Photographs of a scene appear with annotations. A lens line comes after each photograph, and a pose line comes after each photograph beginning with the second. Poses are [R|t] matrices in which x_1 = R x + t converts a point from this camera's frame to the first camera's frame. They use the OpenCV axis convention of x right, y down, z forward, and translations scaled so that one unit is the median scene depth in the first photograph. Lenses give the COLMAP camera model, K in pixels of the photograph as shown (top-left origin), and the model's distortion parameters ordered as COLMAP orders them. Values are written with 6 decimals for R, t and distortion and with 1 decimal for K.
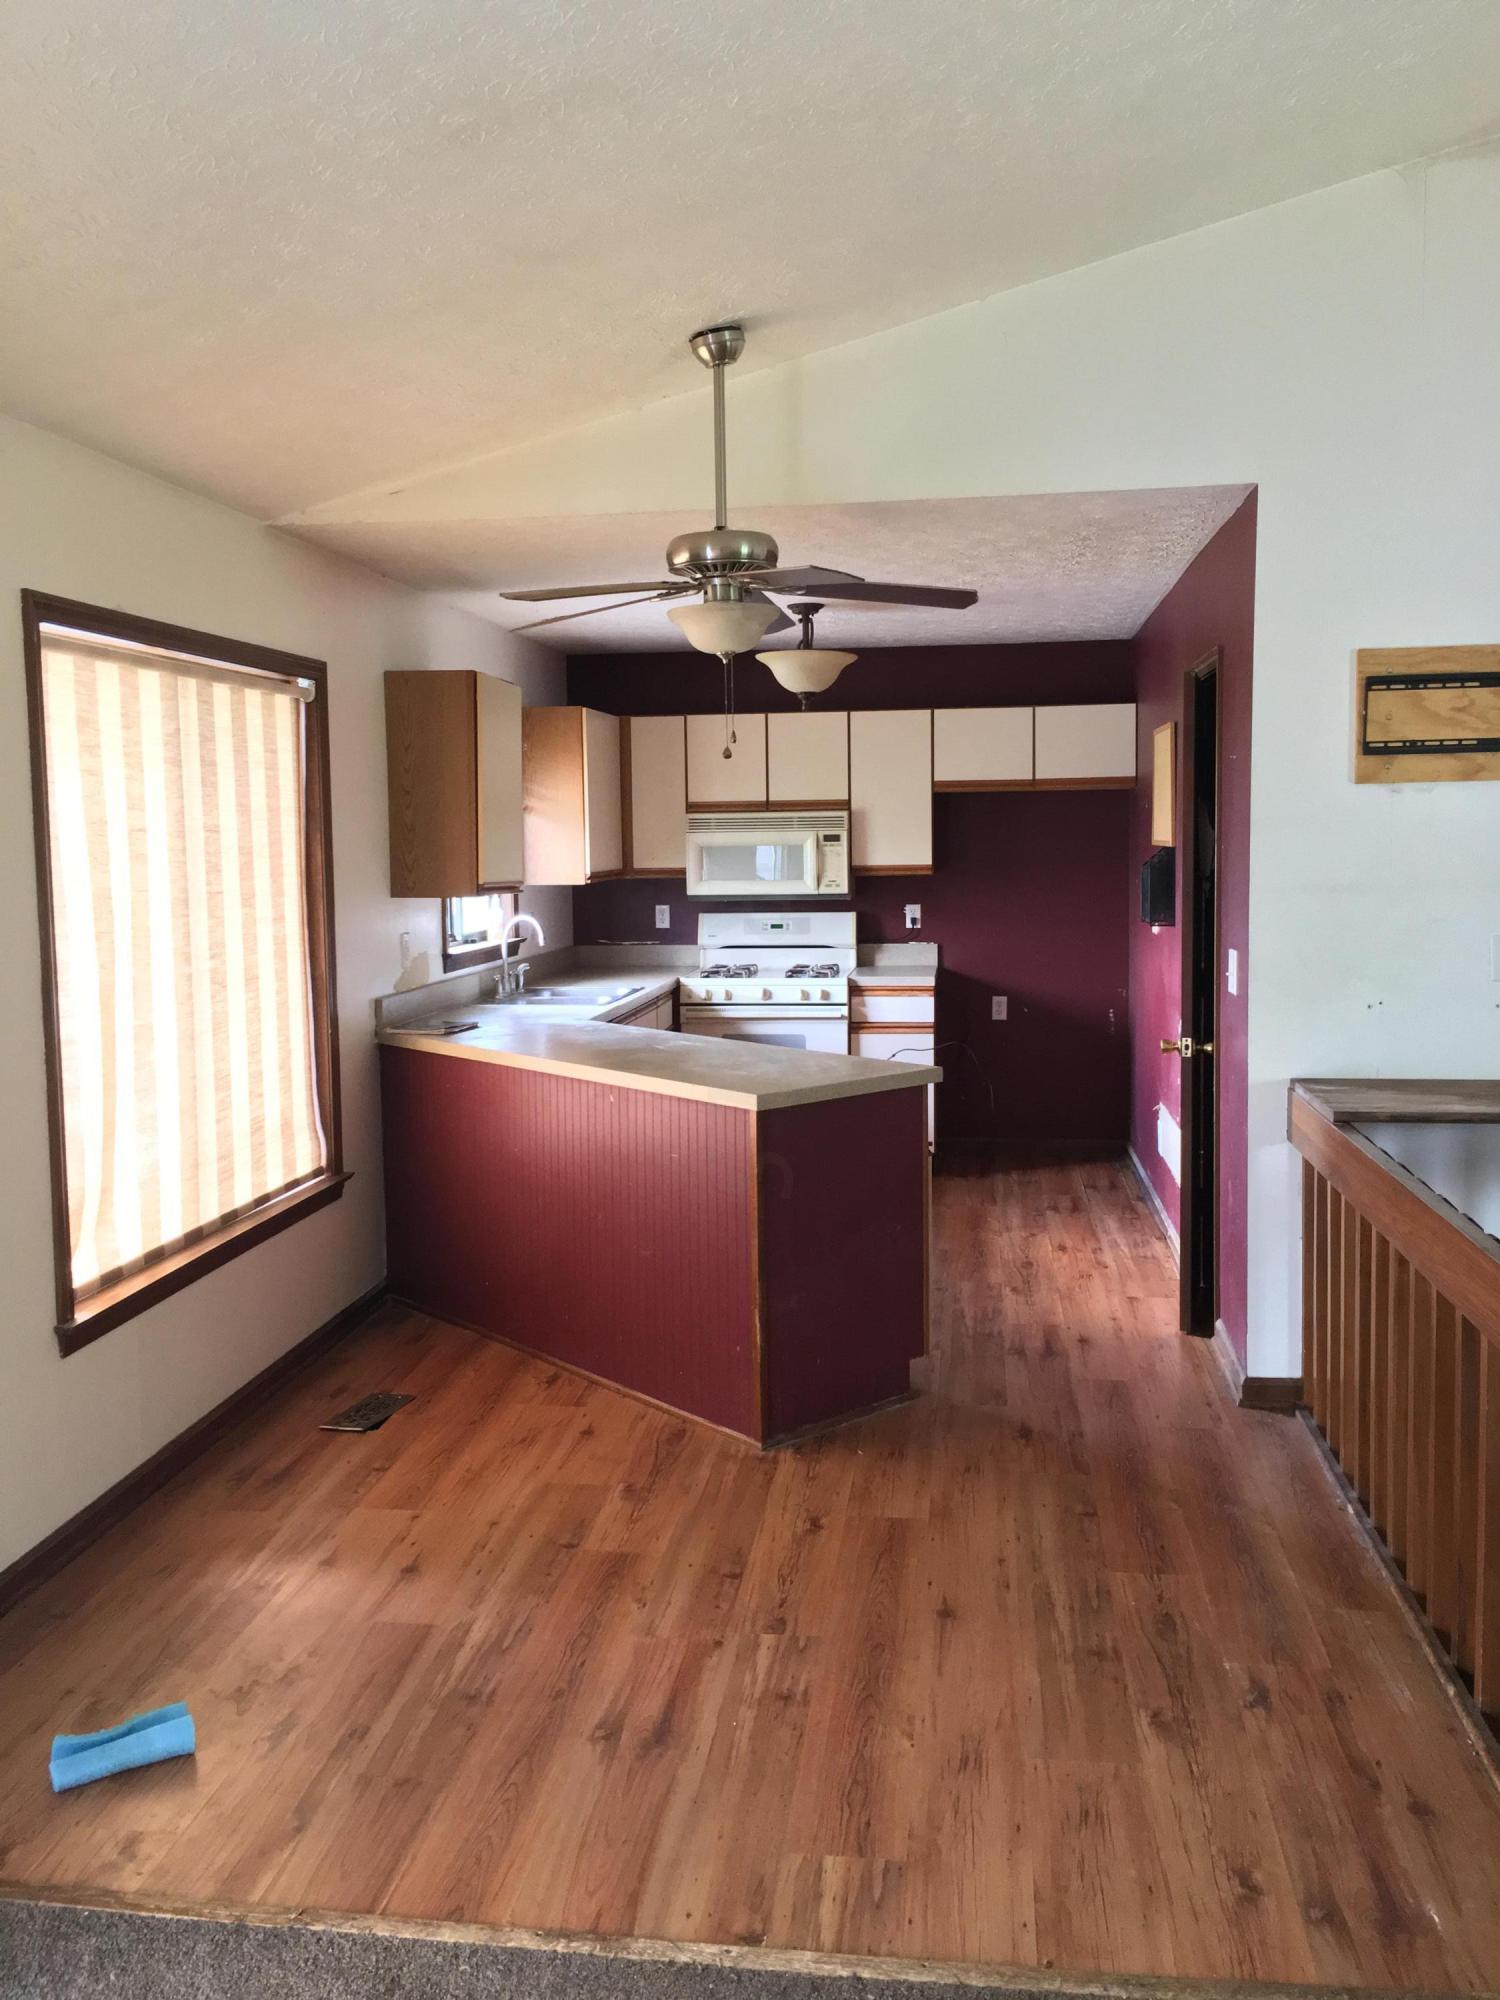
lens RADIAL K [[1663.3, 0, 750.0], [0, 1663.3, 1000.0], [0, 0, 1]] dist [0.007671, 0.001041]
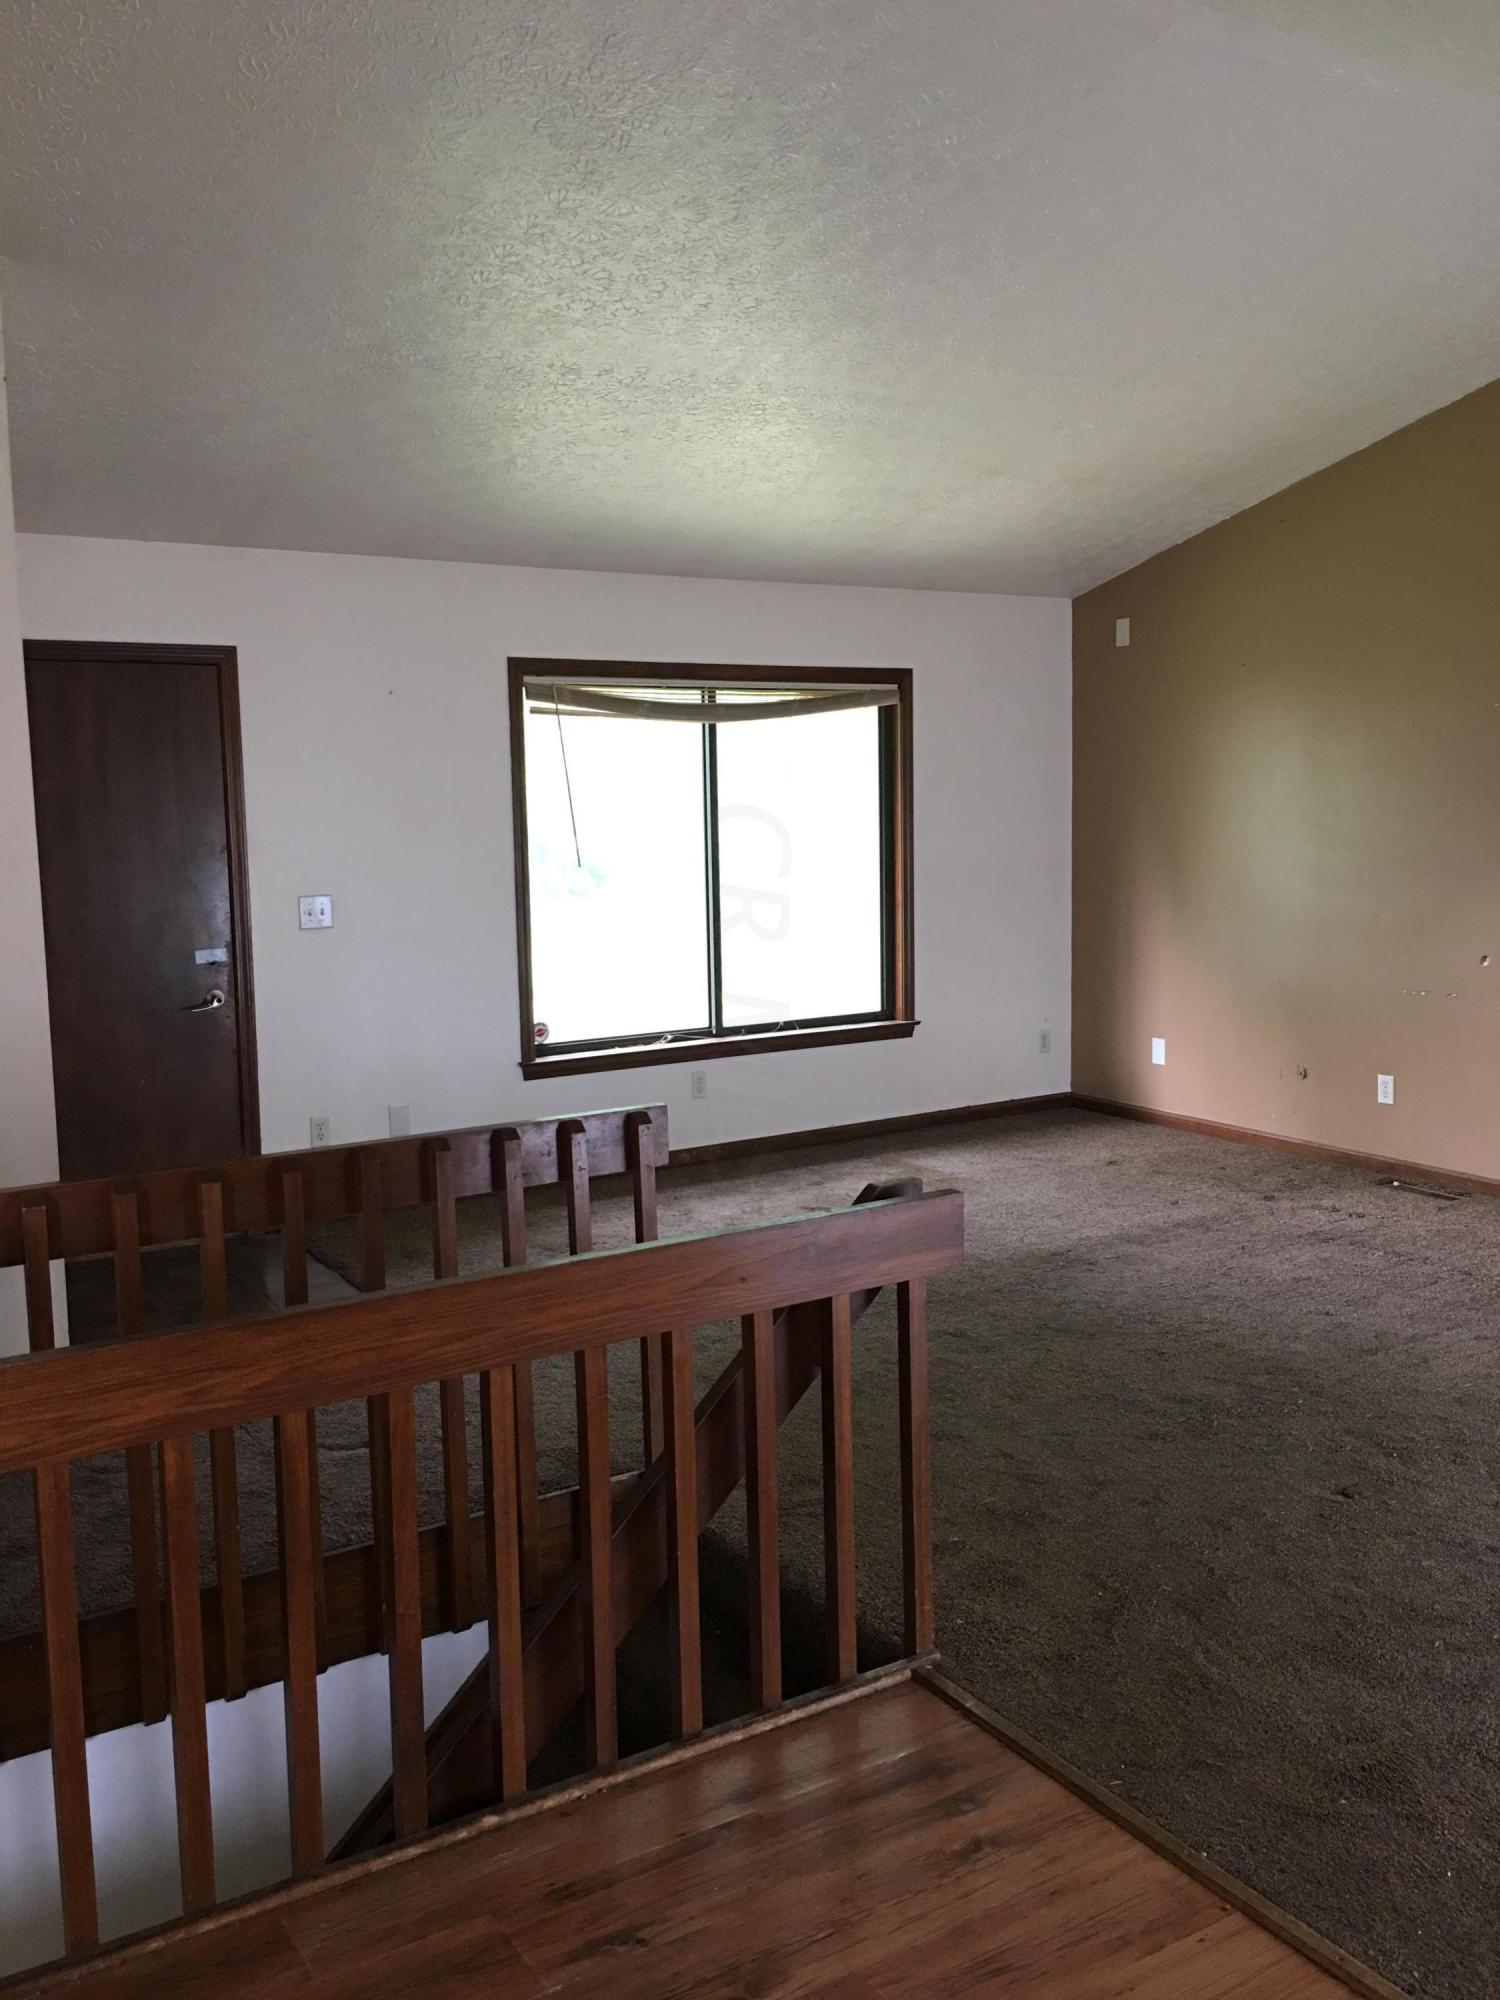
lens RADIAL K [[1663.3, 0, 750.0], [0, 1663.3, 1000.0], [0, 0, 1]] dist [0.007671, 0.001041]
pose [[-0.637956, -0.063241, 0.767472, -0.337027], [0.092035, 0.983217, 0.157522, -0.142477], [-0.764554, 0.171126, -0.621429, 1.523927]]
